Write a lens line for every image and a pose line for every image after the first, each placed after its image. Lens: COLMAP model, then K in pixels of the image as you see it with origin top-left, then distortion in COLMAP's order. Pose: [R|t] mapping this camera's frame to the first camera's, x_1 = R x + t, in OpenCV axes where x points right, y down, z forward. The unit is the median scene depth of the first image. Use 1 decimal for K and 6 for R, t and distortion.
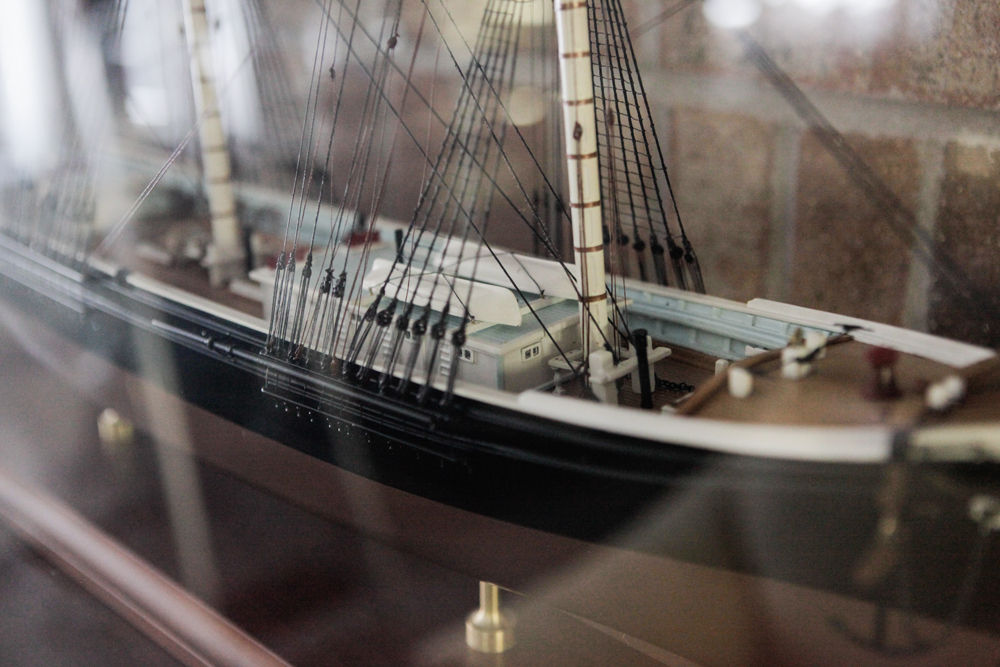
lens RADIAL K [[1270.7, 0, 502.0], [0, 1270.7, 333.0], [0, 0, 1]] dist [-0.007697, 0.000000]
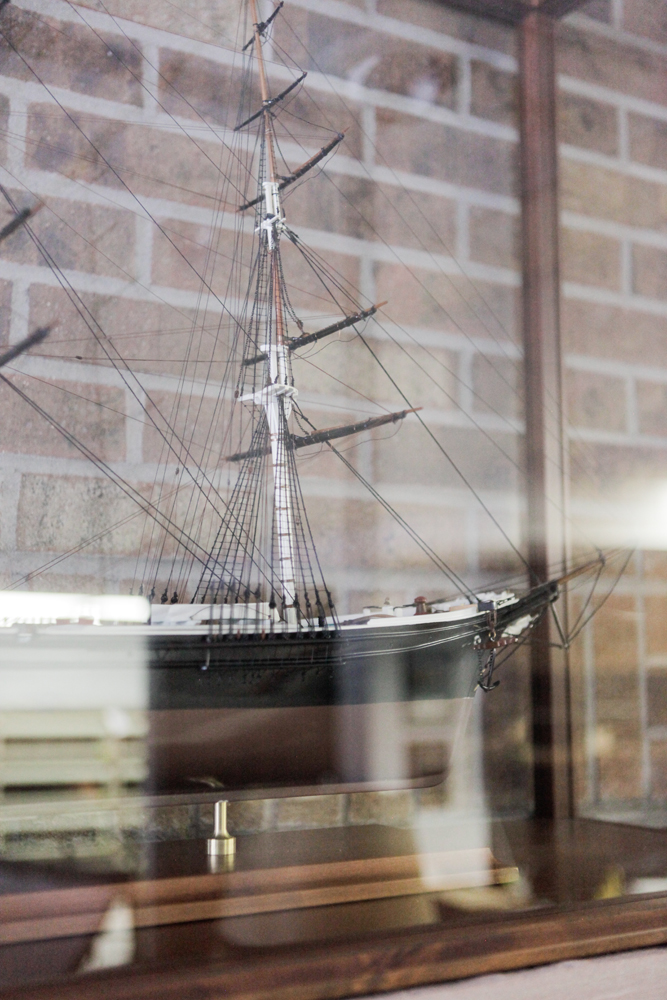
lens RADIAL K [[1253.6, 0, 339.1], [0, 1253.6, 489.6], [0, 0, 1]] dist [0.006491, 0.000000]
pose [[0.246605, 0.133550, 0.959870, -1.849460], [0.317398, 0.924702, -0.210202, 0.248197], [-0.915666, 0.356498, 0.185647, 0.502918]]
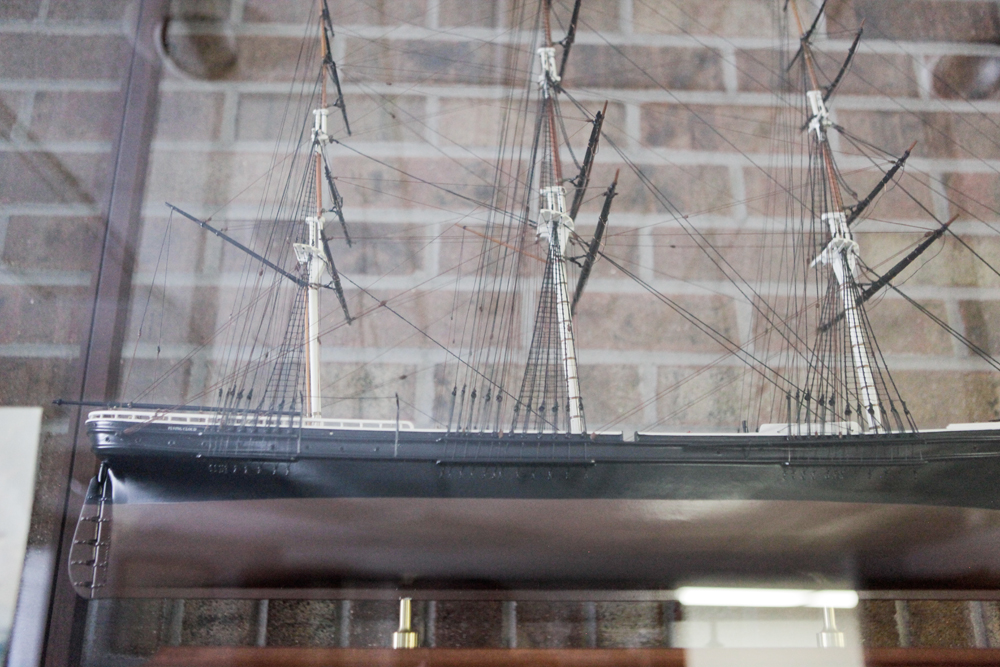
lens RADIAL K [[943.7, 0, 507.0], [0, 943.7, 324.0], [0, 0, 1]] dist [-0.036831, 0.000000]
pose [[0.684932, 0.242541, 0.687054, -1.588608], [0.232432, 0.820965, -0.521528, 0.545931], [-0.690539, 0.516904, 0.505931, 0.518880]]
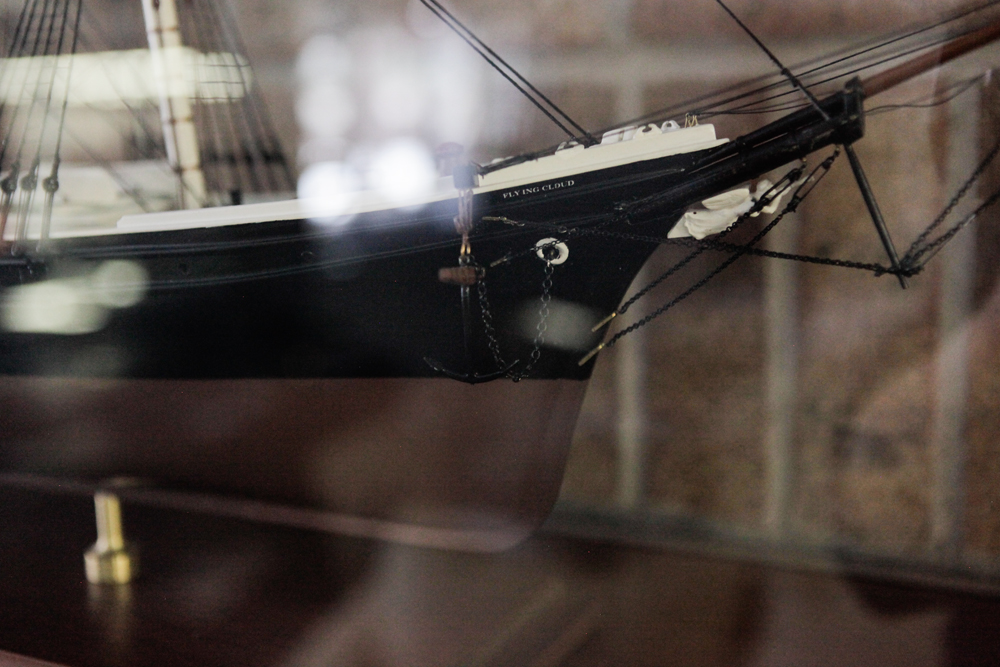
lens RADIAL K [[1265.9, 0, 498.2], [0, 1265.9, 330.0], [0, 0, 1]] dist [0.042232, 0.000000]
pose [[0.953060, -0.076989, 0.292830, -0.001233], [0.122885, 0.982253, -0.141701, 0.286177], [-0.276723, 0.171034, 0.945607, -0.042246]]
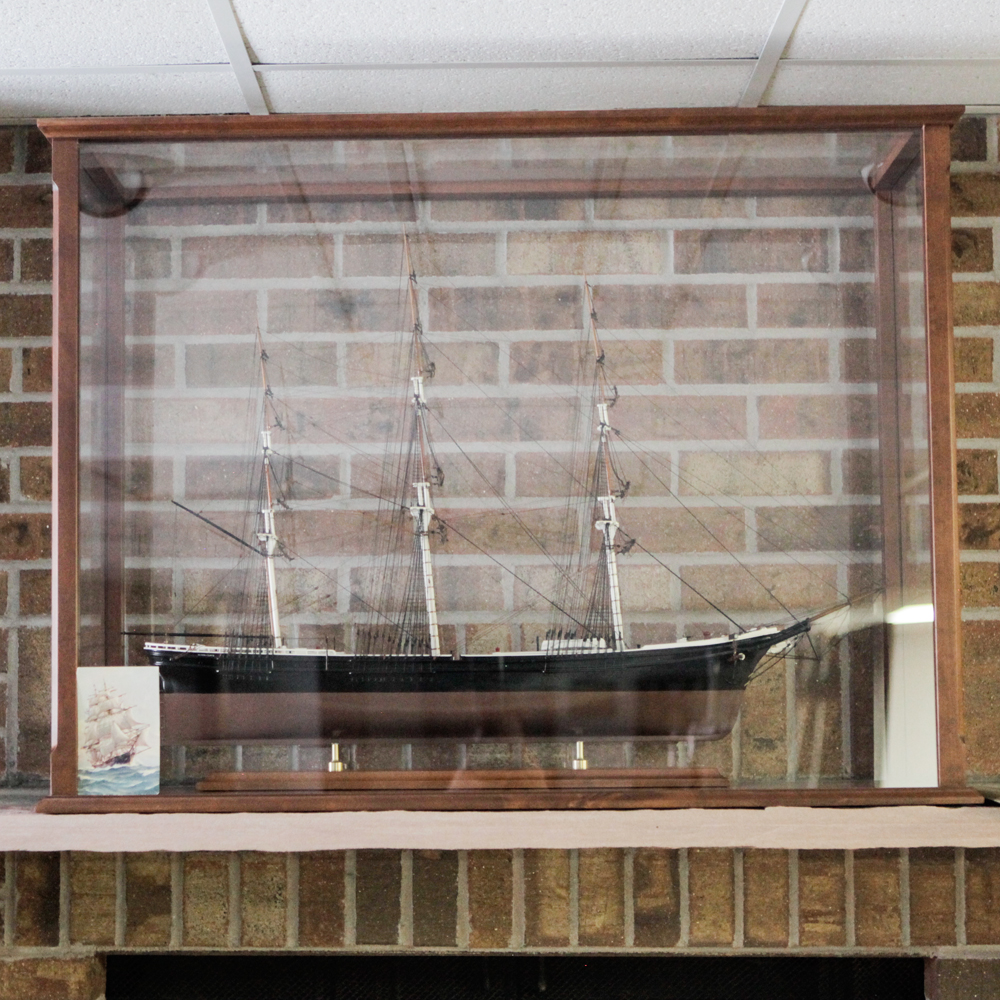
lens RADIAL K [[2308.8, 0, 451.6], [0, 2308.8, 530.9], [0, 0, 1]] dist [0.001399, 0.000000]
pose [[0.724748, 0.057437, 0.686615, -4.926118], [0.229474, 0.919507, -0.319137, 1.720006], [-0.649678, 0.388854, 0.653231, -3.191244]]
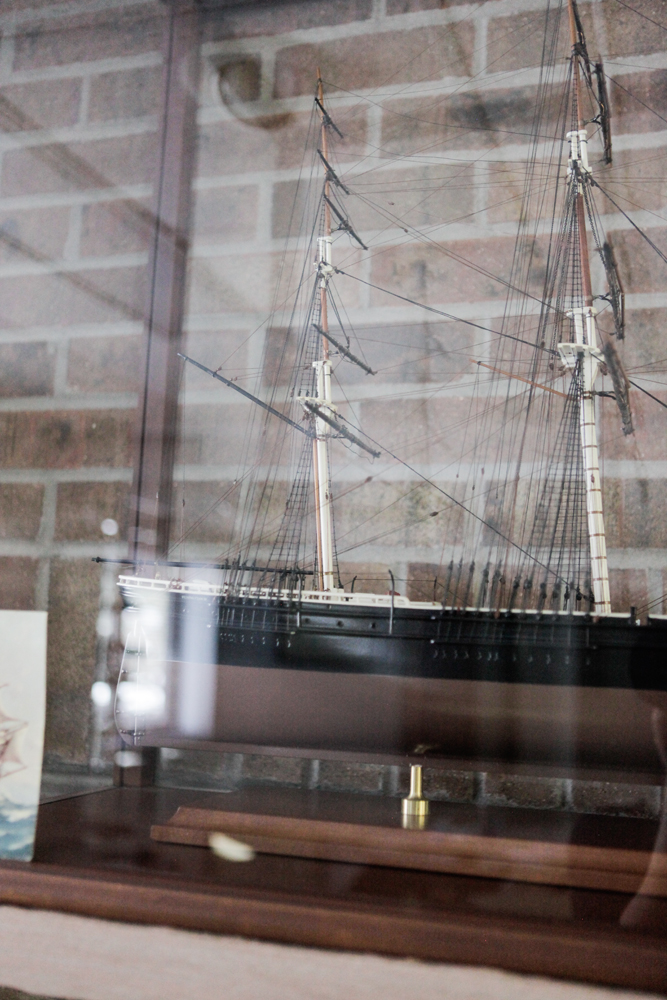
lens RADIAL K [[1089.1, 0, 333.5], [0, 1089.1, 484.4], [0, 0, 1]] dist [-0.019239, 0.000000]
pose [[0.891352, 0.108873, 0.440044, -1.478021], [0.102127, 0.897544, -0.428935, 0.404217], [-0.441658, 0.427272, 0.788908, 0.117761]]
